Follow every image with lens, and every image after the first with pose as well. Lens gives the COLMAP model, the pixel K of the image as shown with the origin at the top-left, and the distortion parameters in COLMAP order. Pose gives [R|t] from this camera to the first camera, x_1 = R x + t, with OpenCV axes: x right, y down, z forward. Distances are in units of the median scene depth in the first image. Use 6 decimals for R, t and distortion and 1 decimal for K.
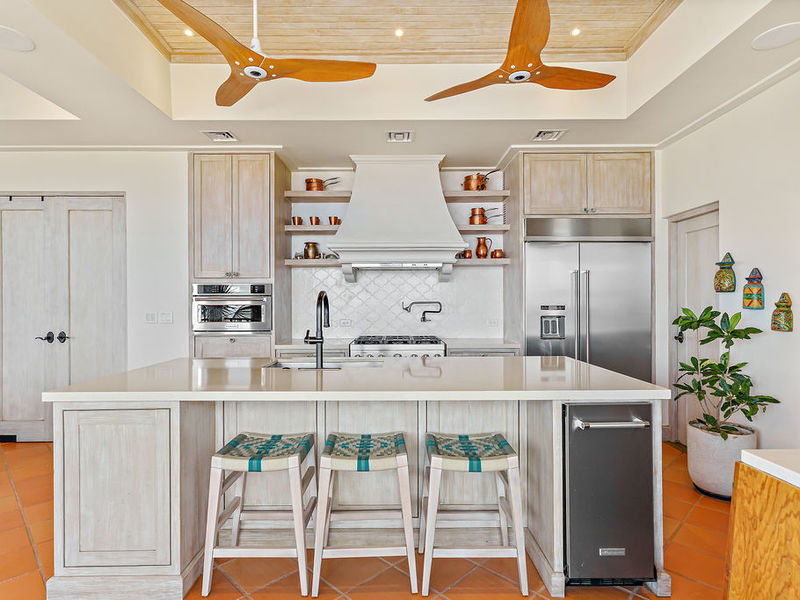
lens RADIAL K [[440.1, 0, 399.1], [0, 440.1, 302.6], [0, 0, 1]] dist [-0.000264, 0.002790]
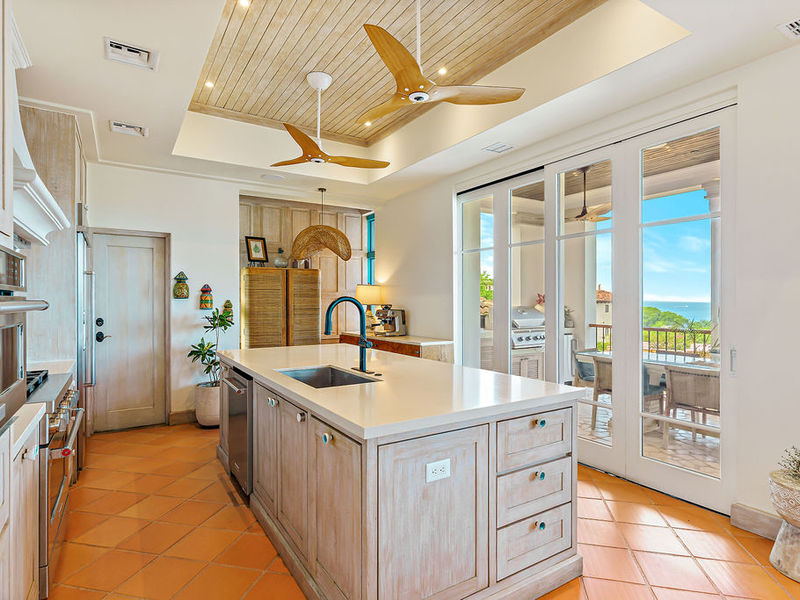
lens RADIAL K [[440.1, 0, 393.6], [0, 440.1, 302.3], [0, 0, 1]] dist [-0.000264, 0.002790]
pose [[-0.520524, -0.000636, 0.853847, -0.702574], [0.001954, 0.999996, 0.001936, -0.009923], [-0.853845, 0.002677, -0.520521, 0.934046]]
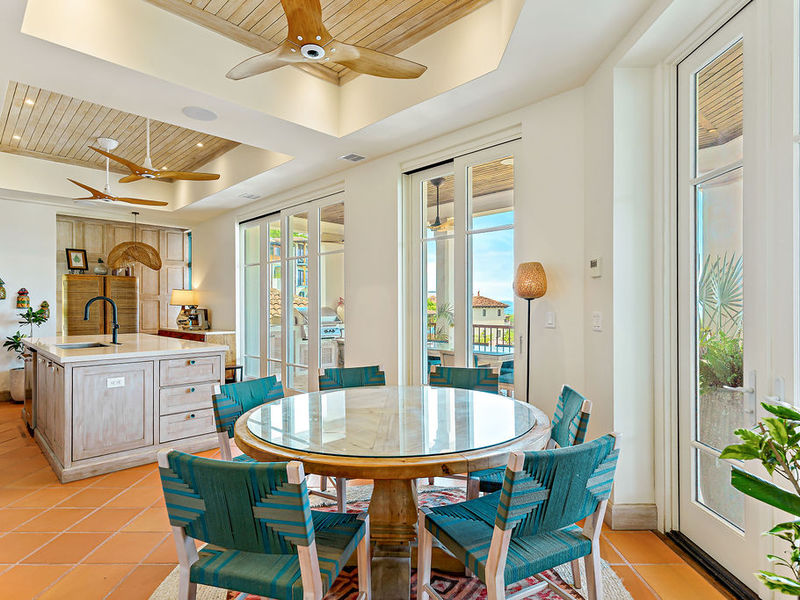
lens RADIAL K [[440.1, 0, 397.9], [0, 440.1, 305.3], [0, 0, 1]] dist [-0.000264, 0.002790]
pose [[-0.701552, 0.004405, 0.712604, -1.339022], [0.002826, 0.999990, -0.003399, 0.008739], [-0.712612, -0.000371, -0.701558, 0.884935]]
